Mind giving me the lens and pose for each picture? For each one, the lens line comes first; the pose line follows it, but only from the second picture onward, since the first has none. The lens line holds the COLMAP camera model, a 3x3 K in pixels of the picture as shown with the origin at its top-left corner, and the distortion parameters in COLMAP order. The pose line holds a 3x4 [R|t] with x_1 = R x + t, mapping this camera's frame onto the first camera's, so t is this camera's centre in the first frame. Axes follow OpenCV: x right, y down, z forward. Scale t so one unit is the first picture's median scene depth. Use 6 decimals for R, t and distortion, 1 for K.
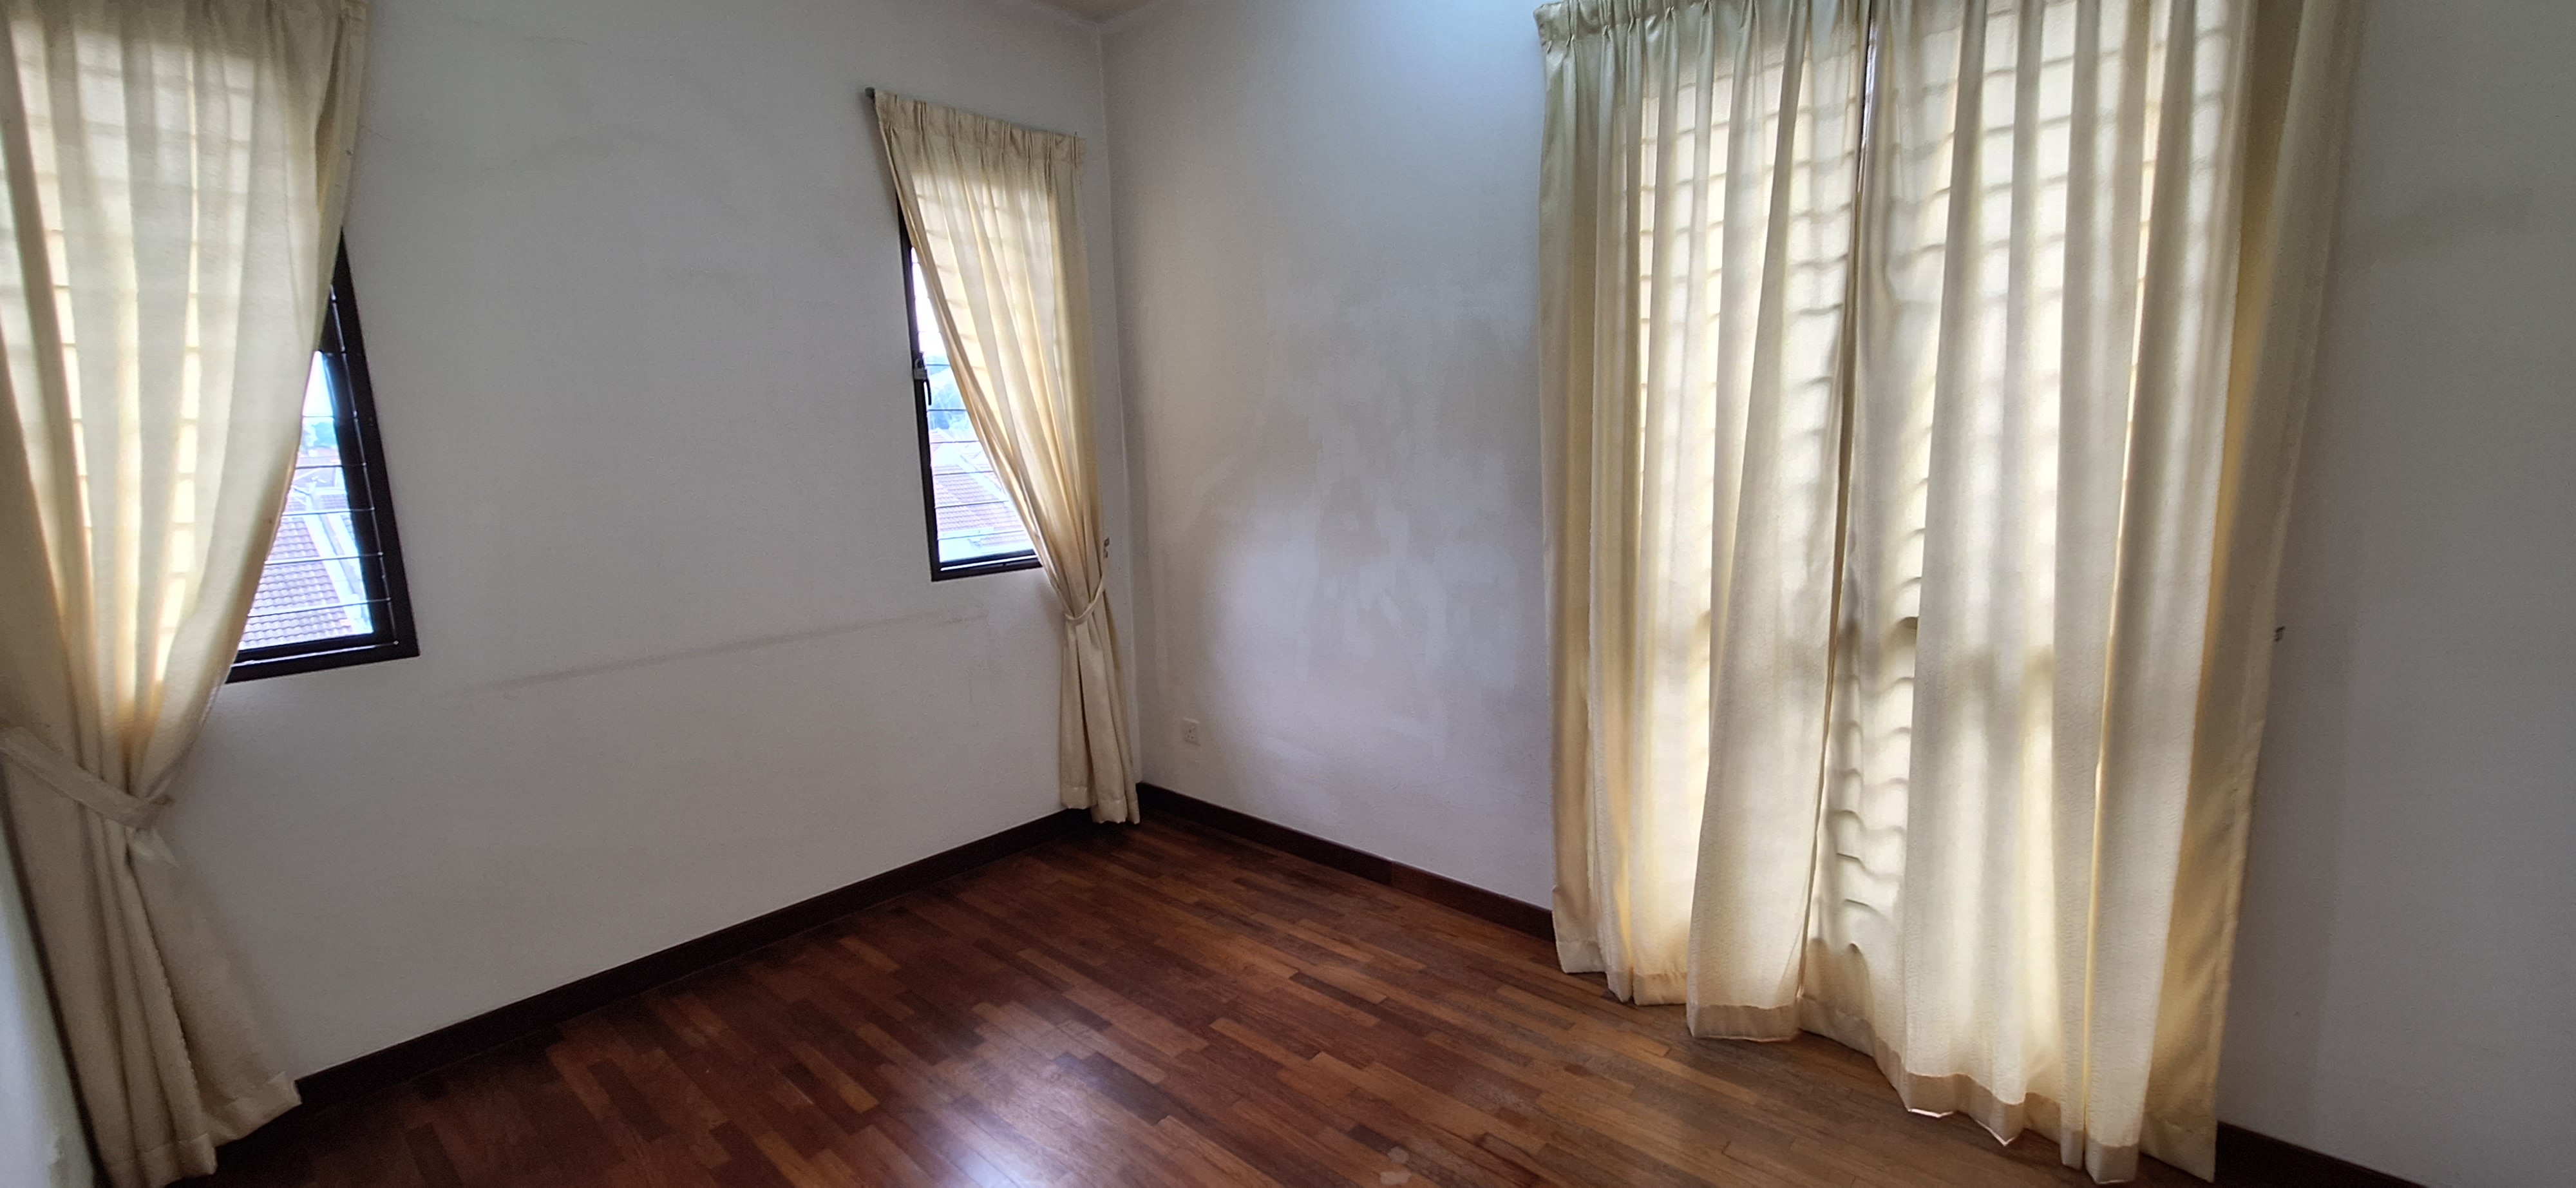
lens RADIAL K [[1033.9, 0, 1290.5], [0, 1033.9, 583.1], [0, 0, 1]] dist [-0.007702, 0.000569]
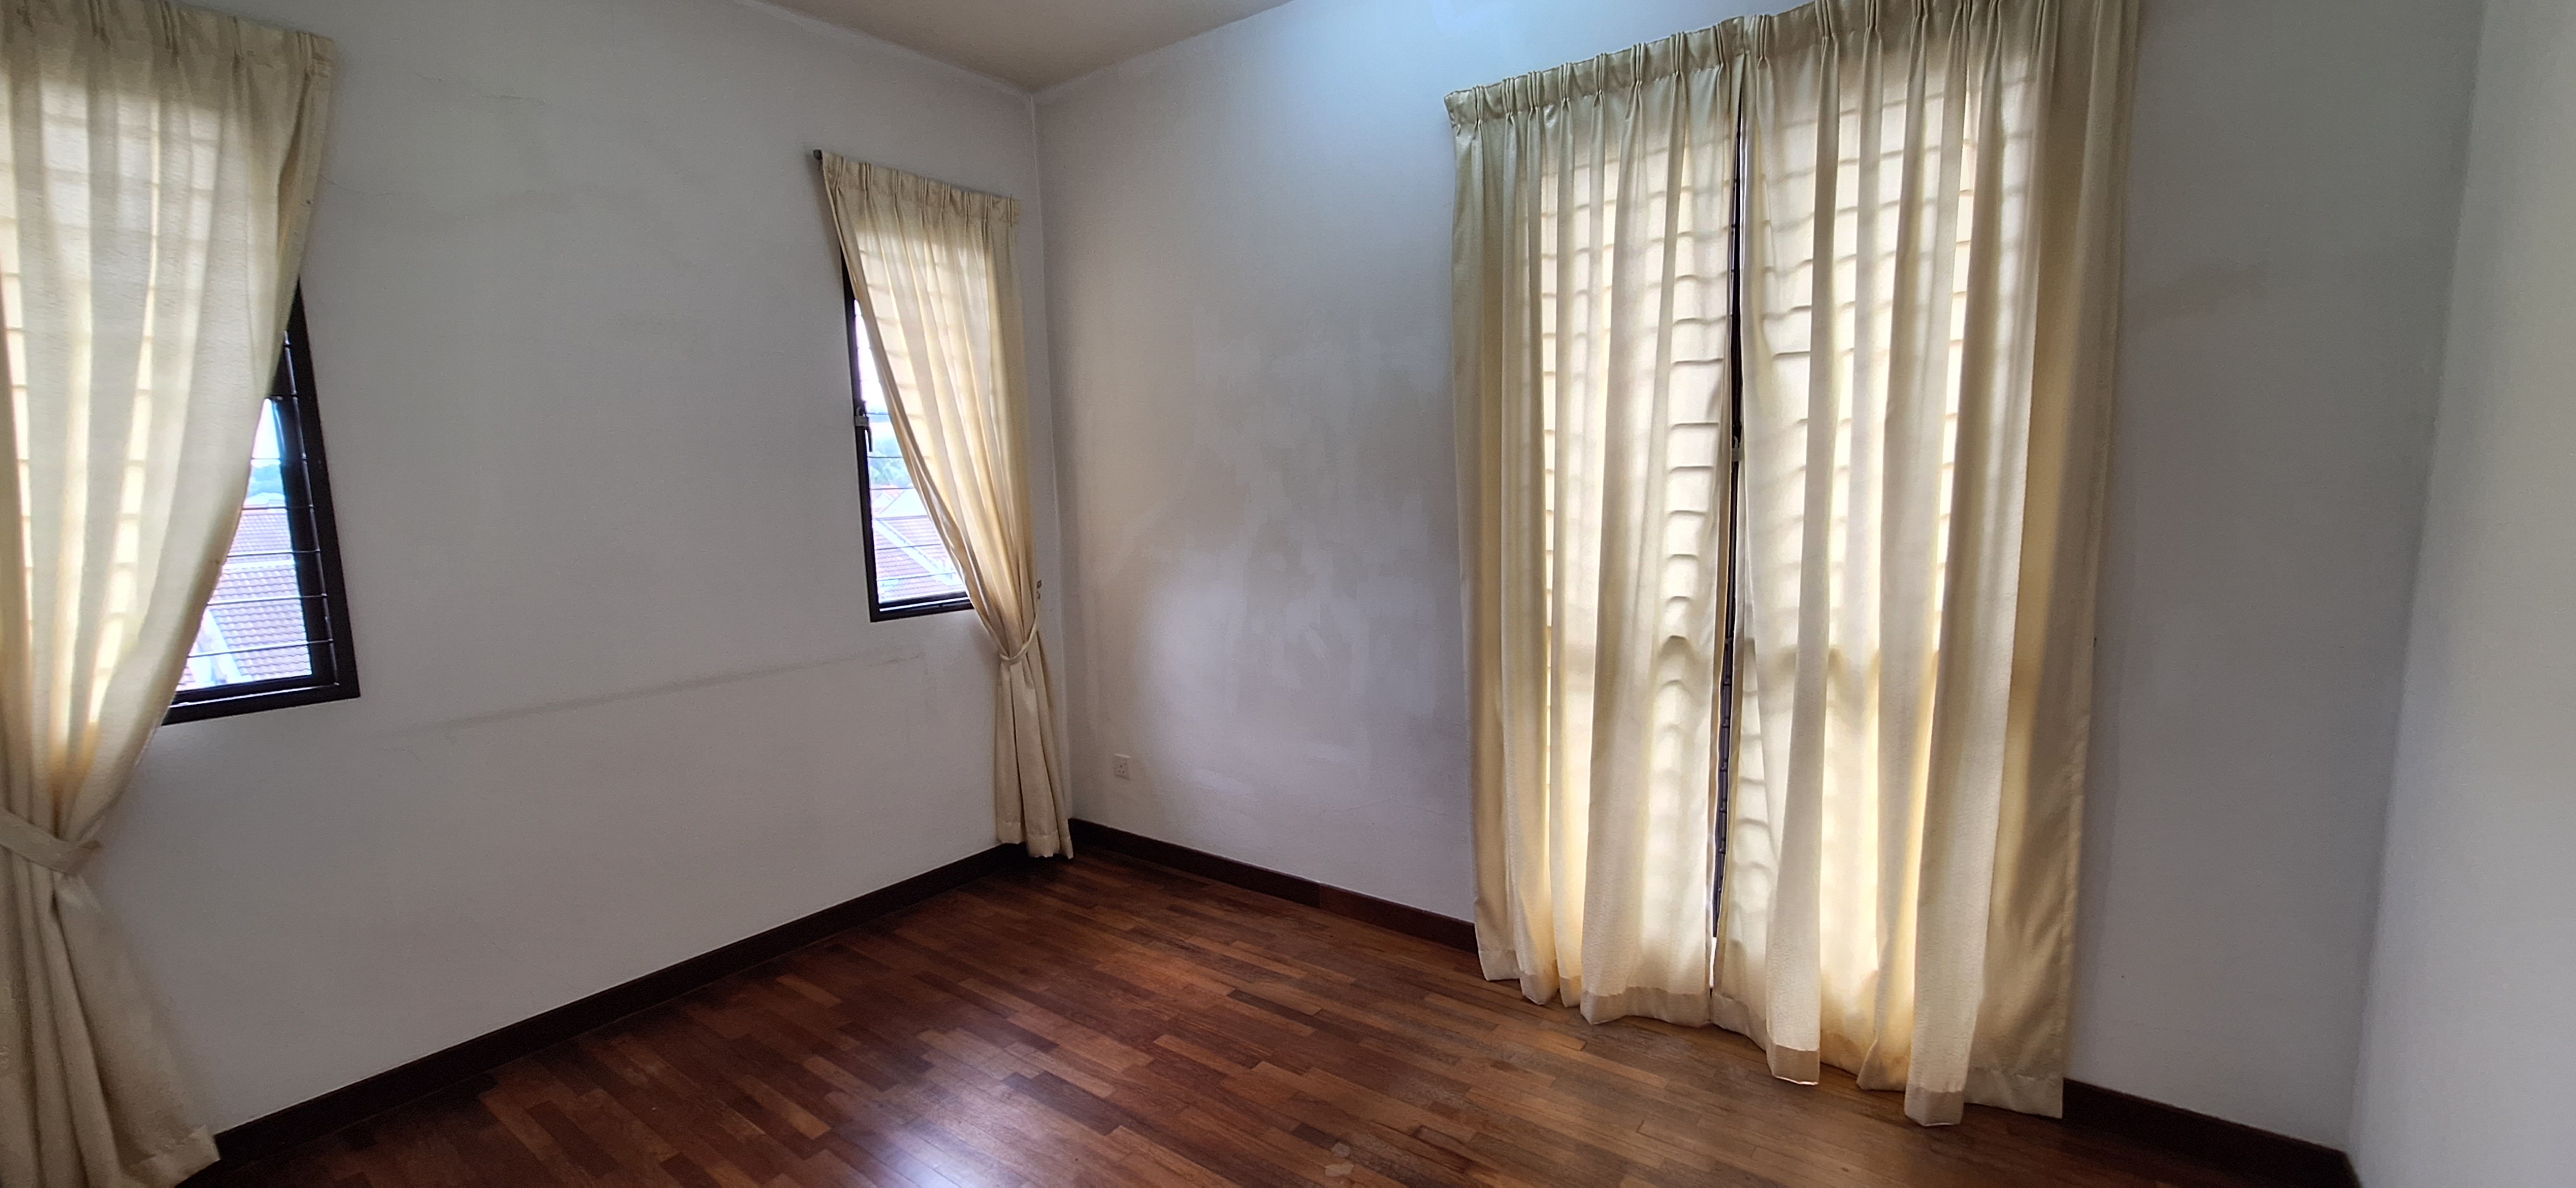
lens RADIAL K [[1033.9, 0, 1268.0], [0, 1033.9, 592.9], [0, 0, 1]] dist [-0.007702, 0.000569]
pose [[0.997206, -0.008967, 0.074165, -0.038595], [0.011990, 0.999111, -0.040414, 0.020870], [-0.073737, 0.041191, 0.996427, -0.068437]]
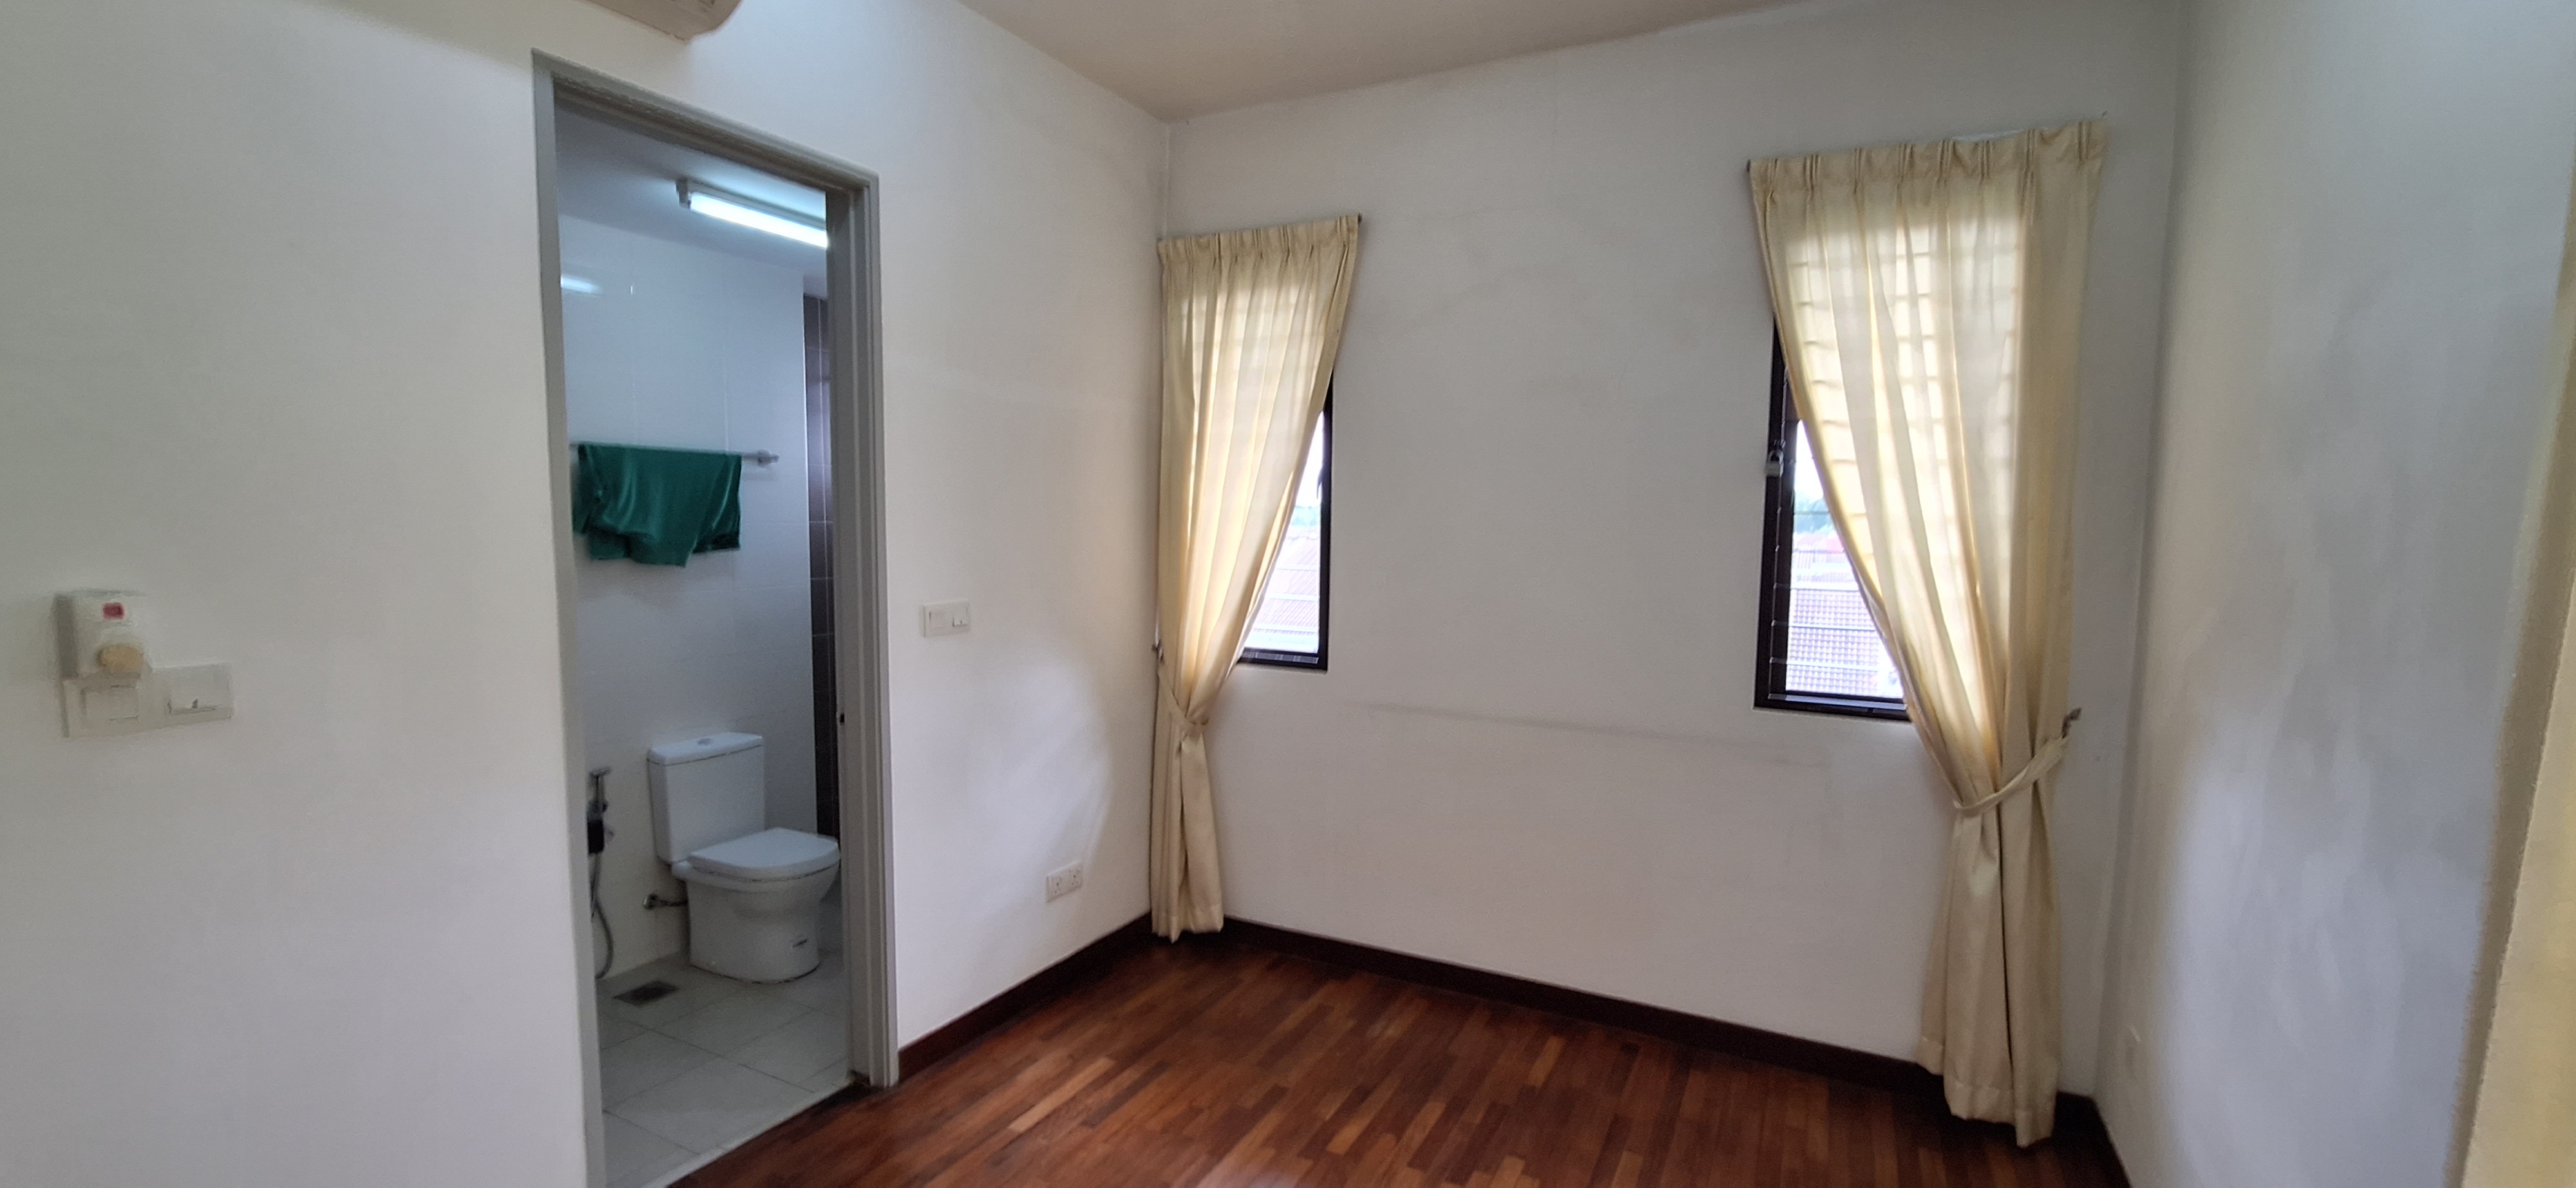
lens RADIAL K [[1033.9, 0, 1271.3], [0, 1033.9, 603.7], [0, 0, 1]] dist [-0.007702, 0.000569]
pose [[0.256410, 0.108721, -0.960434, 0.510455], [-0.171692, 0.982975, 0.065436, -0.104204], [0.951197, 0.148121, 0.270712, 0.522682]]
